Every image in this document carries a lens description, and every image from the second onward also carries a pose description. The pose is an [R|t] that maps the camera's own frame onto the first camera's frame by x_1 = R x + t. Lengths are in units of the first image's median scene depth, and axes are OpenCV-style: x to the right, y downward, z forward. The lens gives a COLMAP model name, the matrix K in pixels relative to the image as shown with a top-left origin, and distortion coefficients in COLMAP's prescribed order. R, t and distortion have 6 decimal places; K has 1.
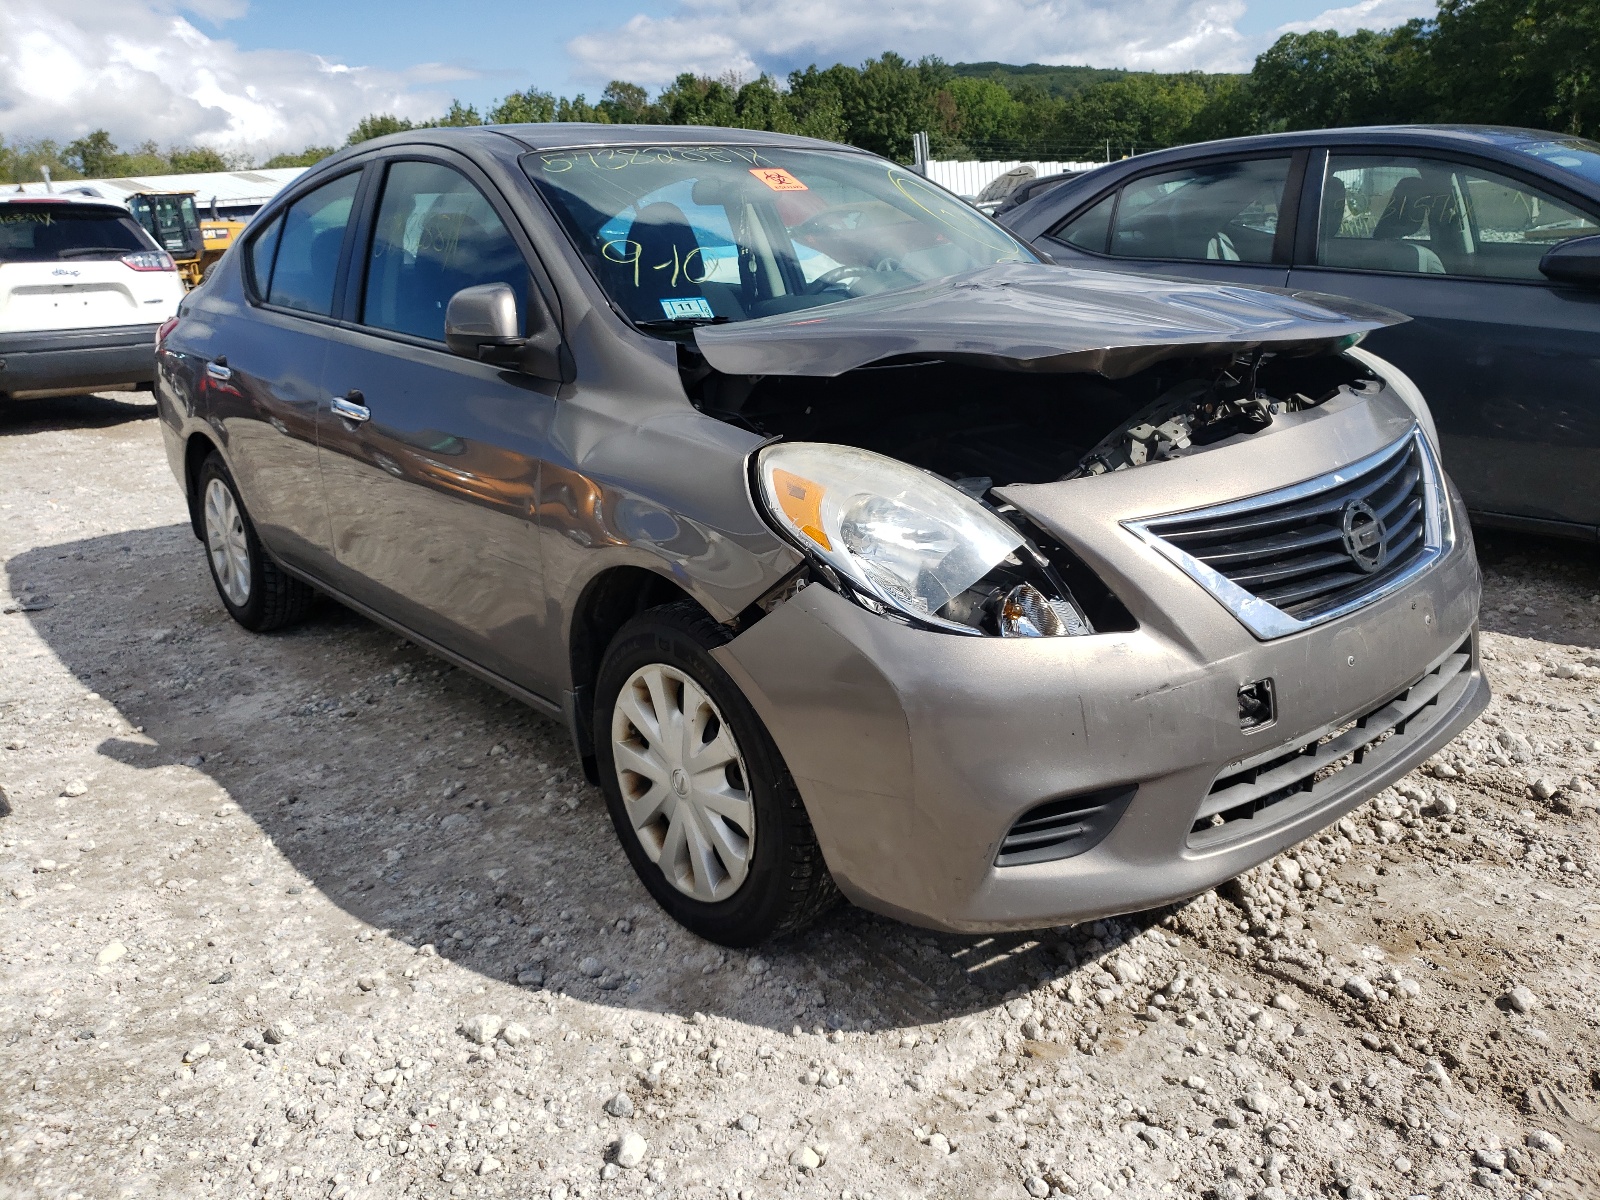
lens RADIAL K [[1170.3, 0, 800.0], [0, 1170.3, 600.0], [0, 0, 1]] dist [0.002706, 0.009158]
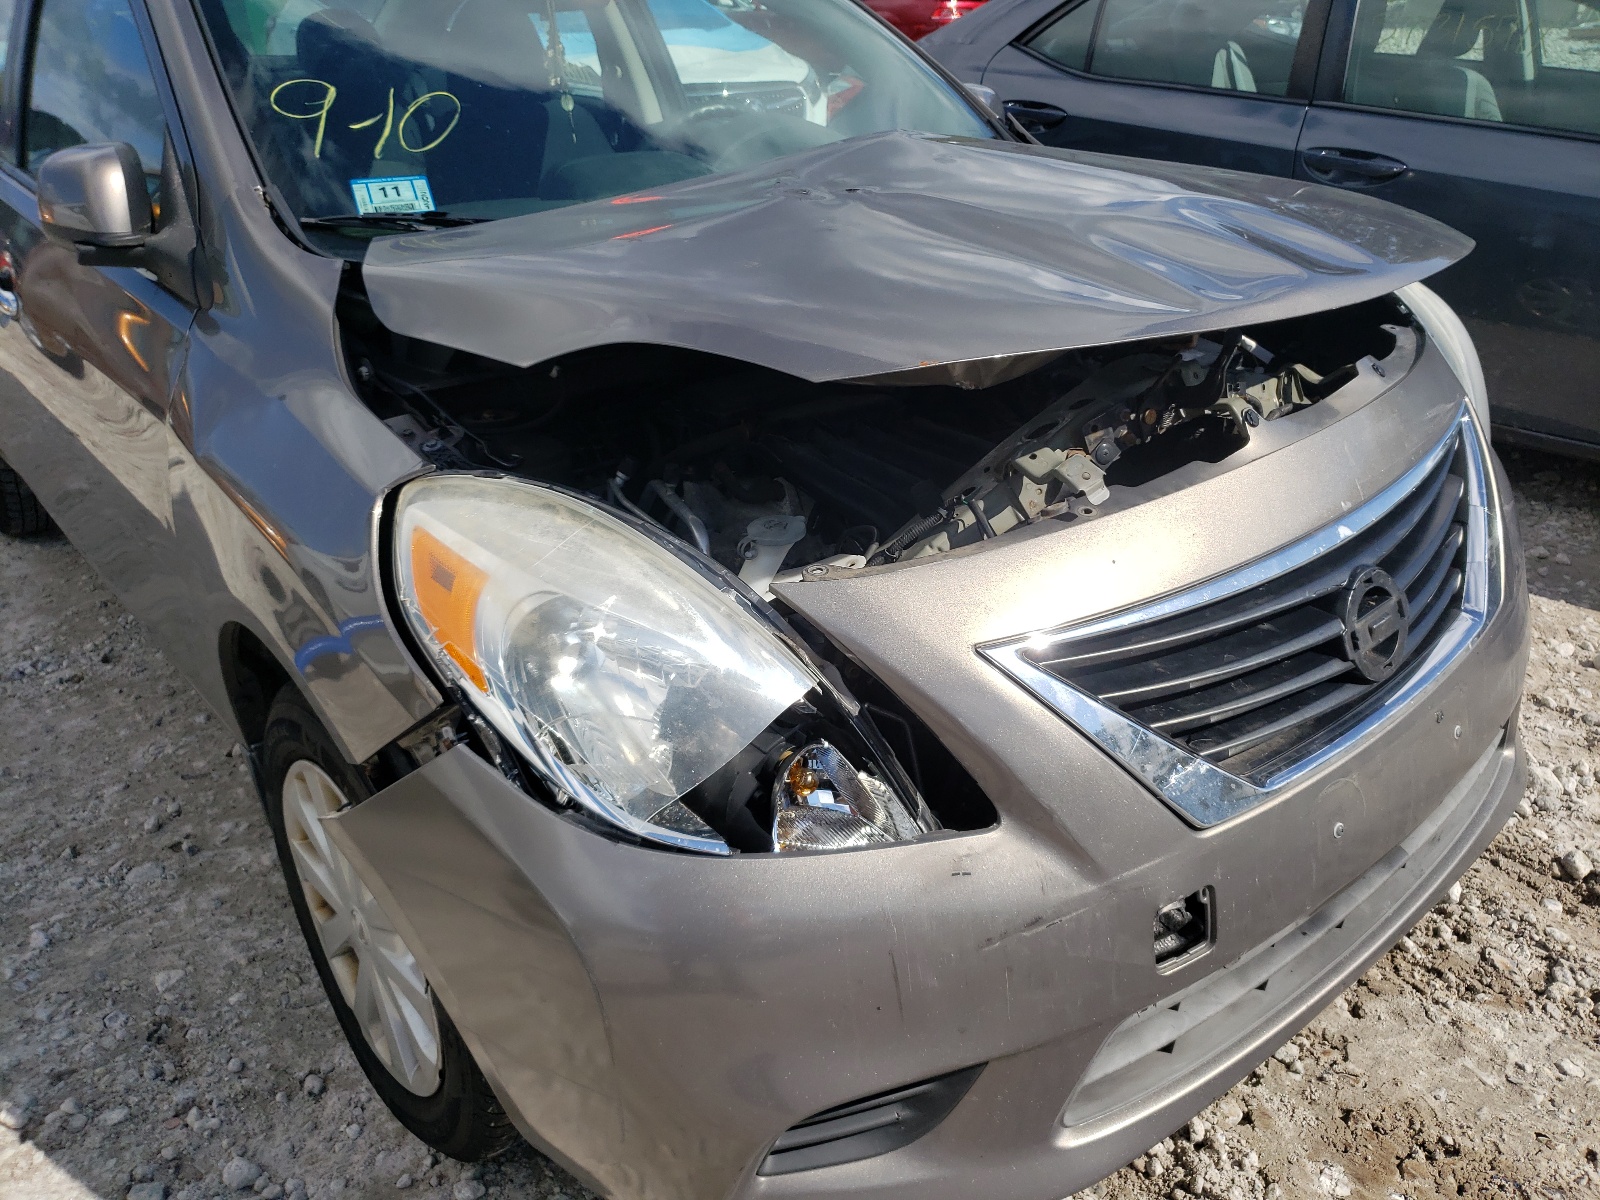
lens RADIAL K [[1224.8, 0, 800.0], [0, 1224.8, 600.0], [0, 0, 1]] dist [0.013632, -0.000891]
pose [[0.999454, 0.019910, 0.026362, 0.120977], [-0.023521, 0.989200, 0.144676, -0.131403], [-0.023196, -0.145217, 0.989128, 0.281233]]
